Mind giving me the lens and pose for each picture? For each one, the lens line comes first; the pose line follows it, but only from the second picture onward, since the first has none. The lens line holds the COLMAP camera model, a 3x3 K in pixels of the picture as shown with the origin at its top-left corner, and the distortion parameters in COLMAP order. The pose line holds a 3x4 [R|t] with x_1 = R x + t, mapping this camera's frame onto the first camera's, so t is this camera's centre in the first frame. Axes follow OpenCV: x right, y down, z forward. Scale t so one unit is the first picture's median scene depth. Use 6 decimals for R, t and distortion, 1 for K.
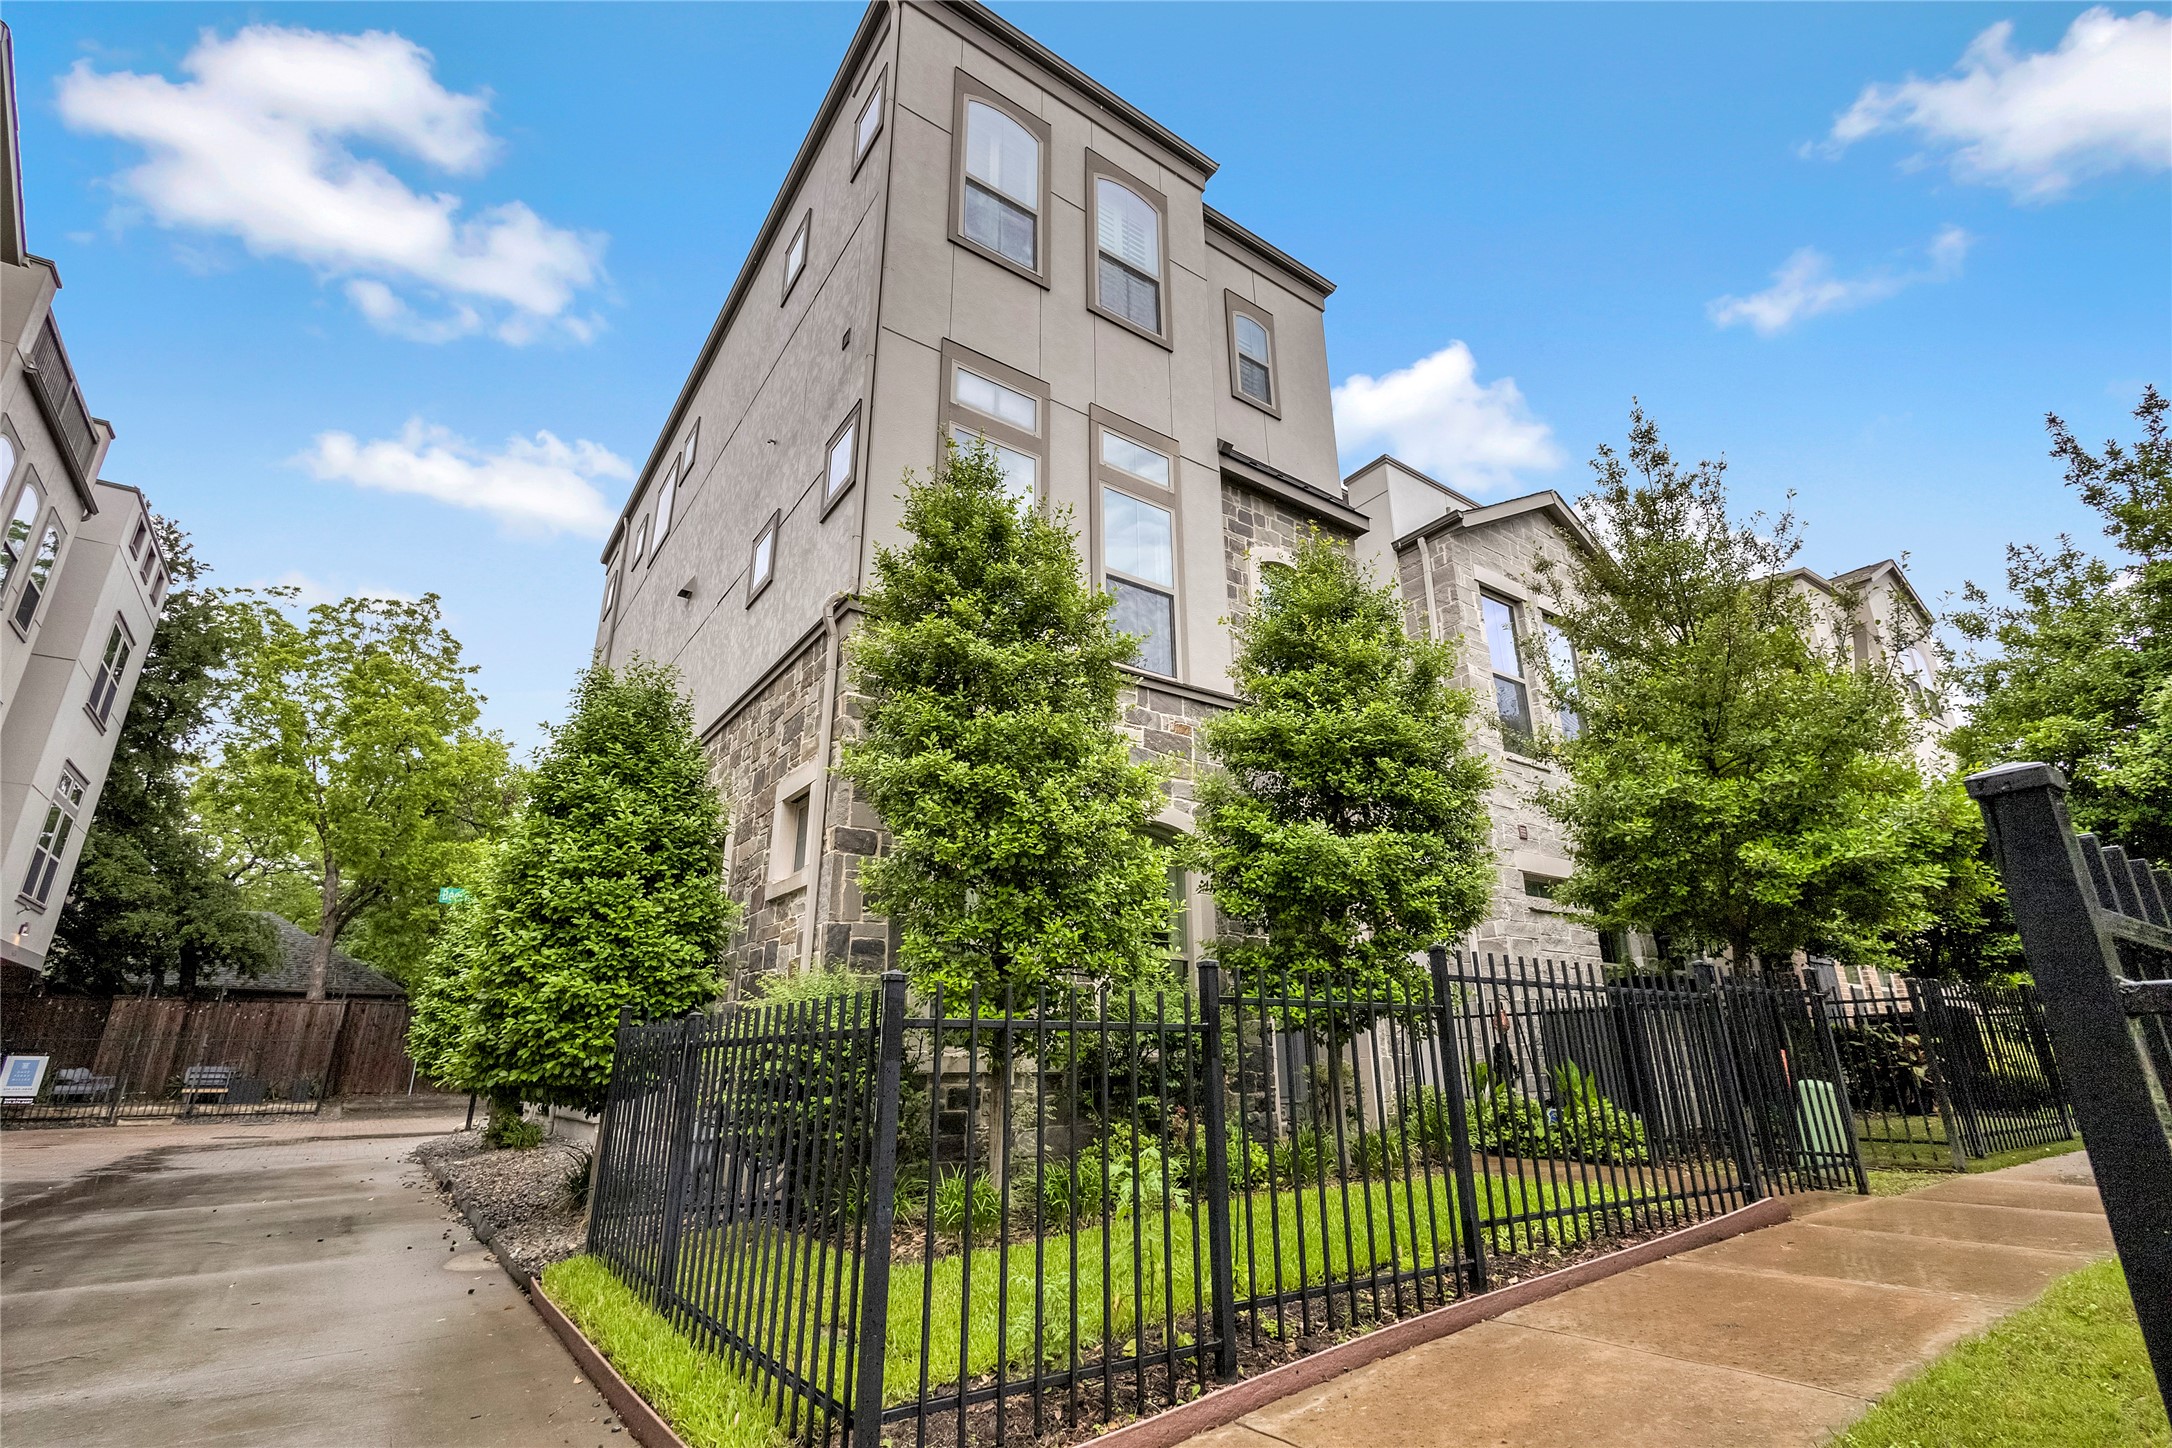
lens RADIAL K [[992.8, 0, 1092.4], [0, 992.8, 720.4], [0, 0, 1]] dist [0.004356, 0.000371]
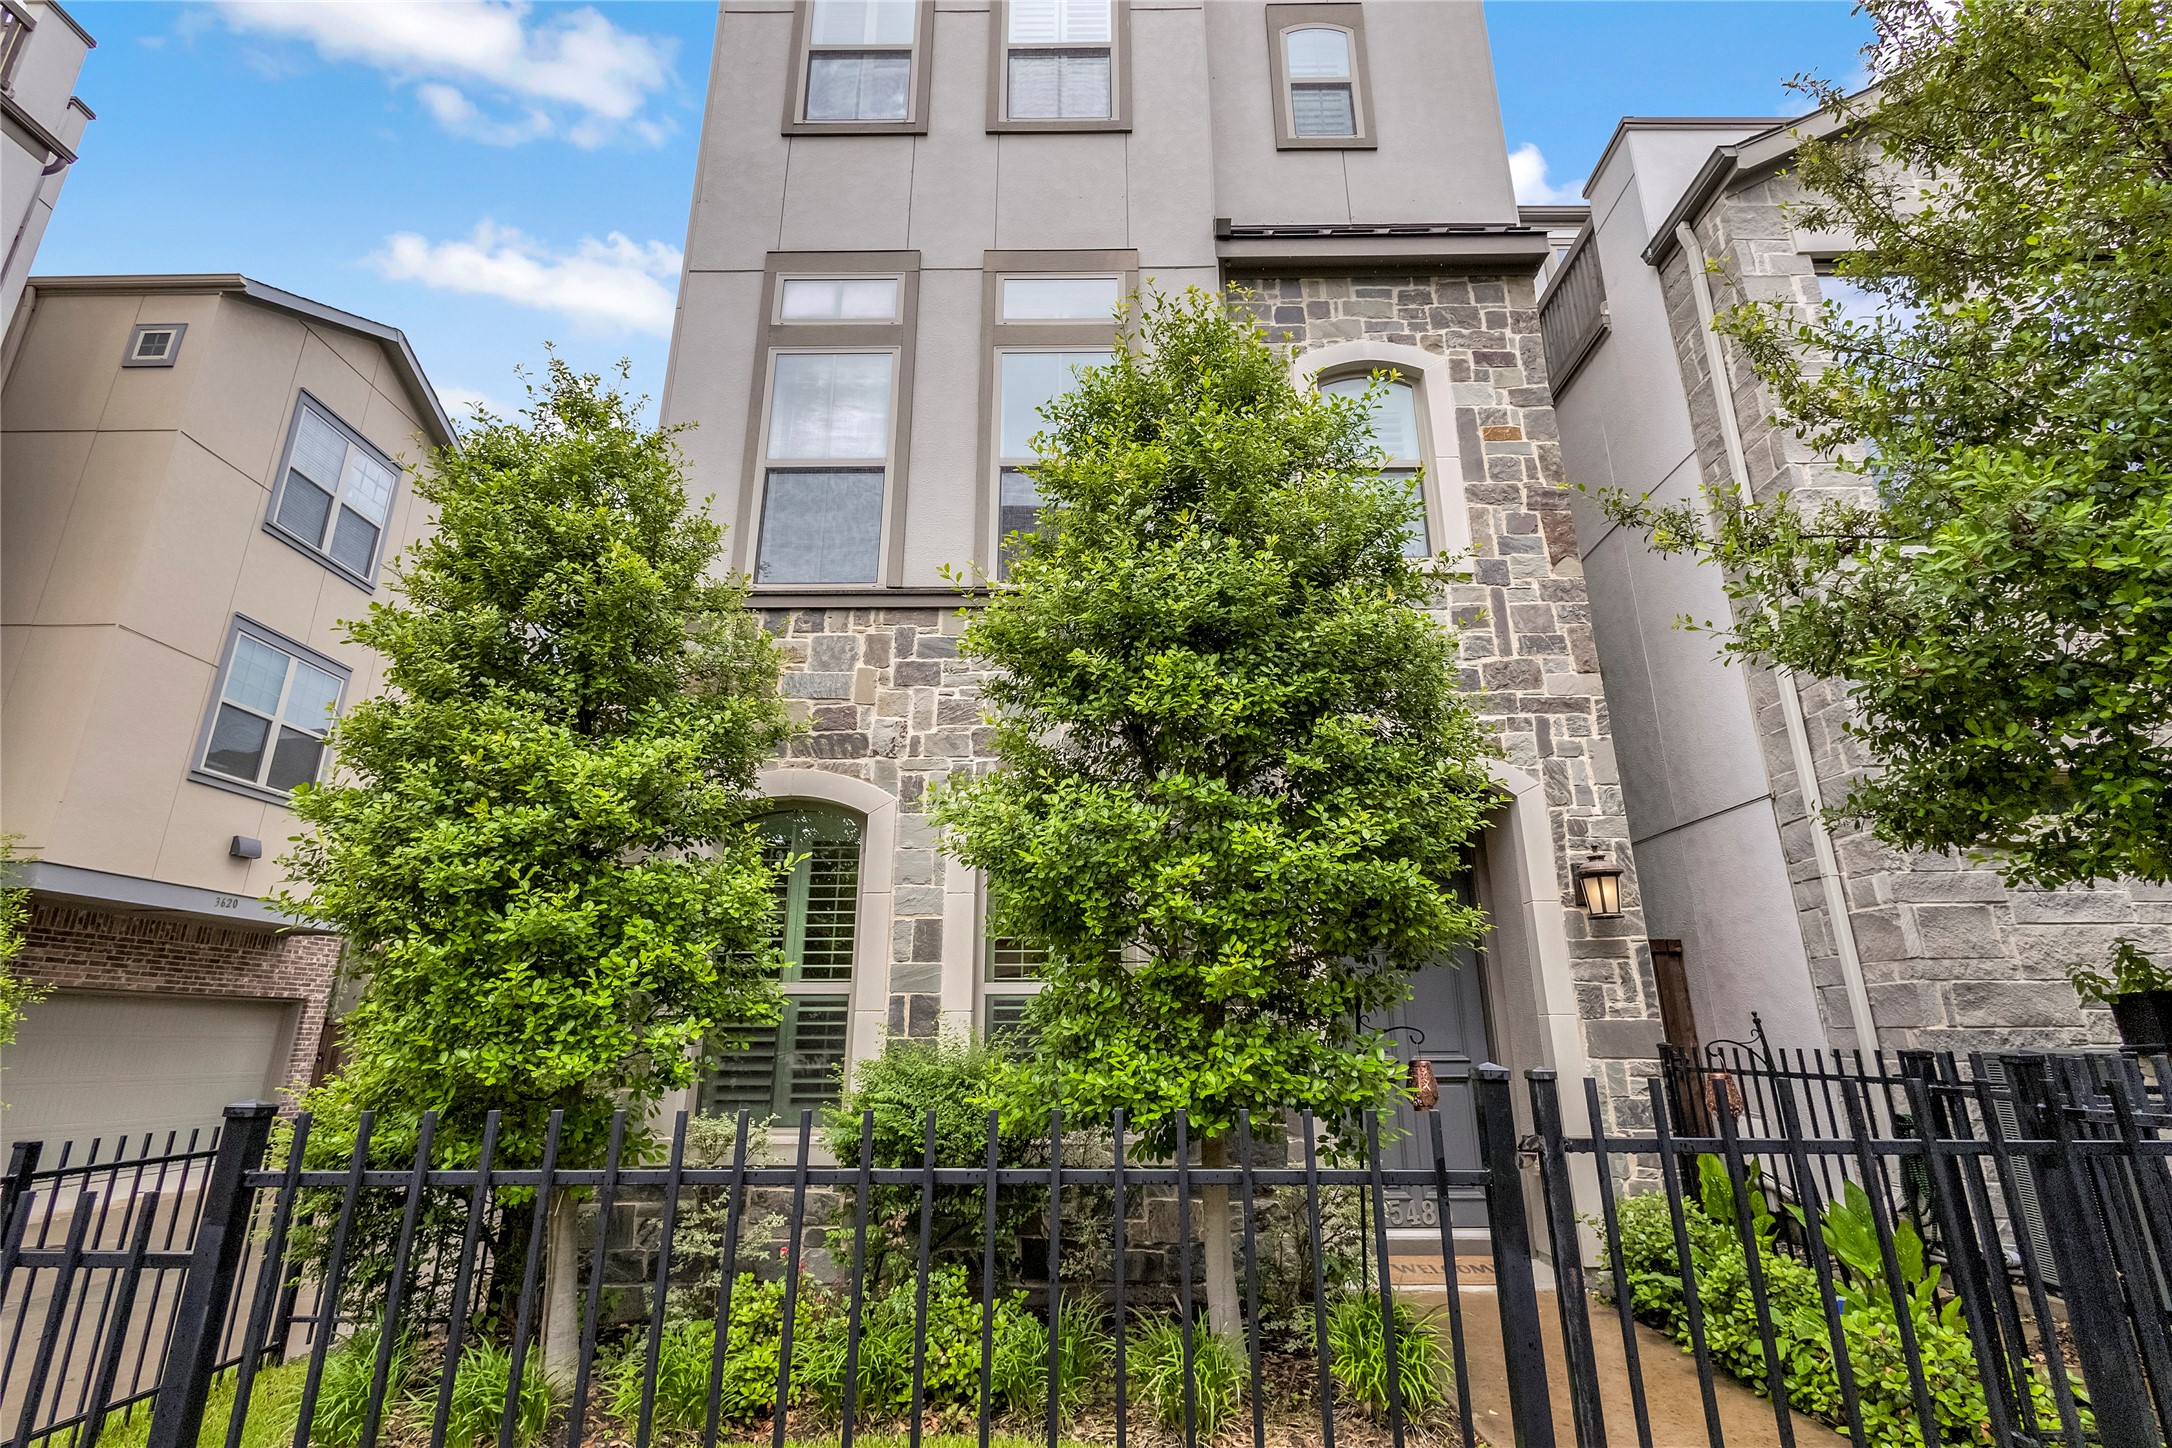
lens RADIAL K [[992.8, 0, 1088.9], [0, 992.8, 726.3], [0, 0, 1]] dist [0.004356, 0.000371]
pose [[0.813557, -0.178521, -0.553403, 0.399325], [0.194219, 0.980475, -0.030767, 0.066387], [0.548091, -0.082451, 0.832345, 0.382007]]
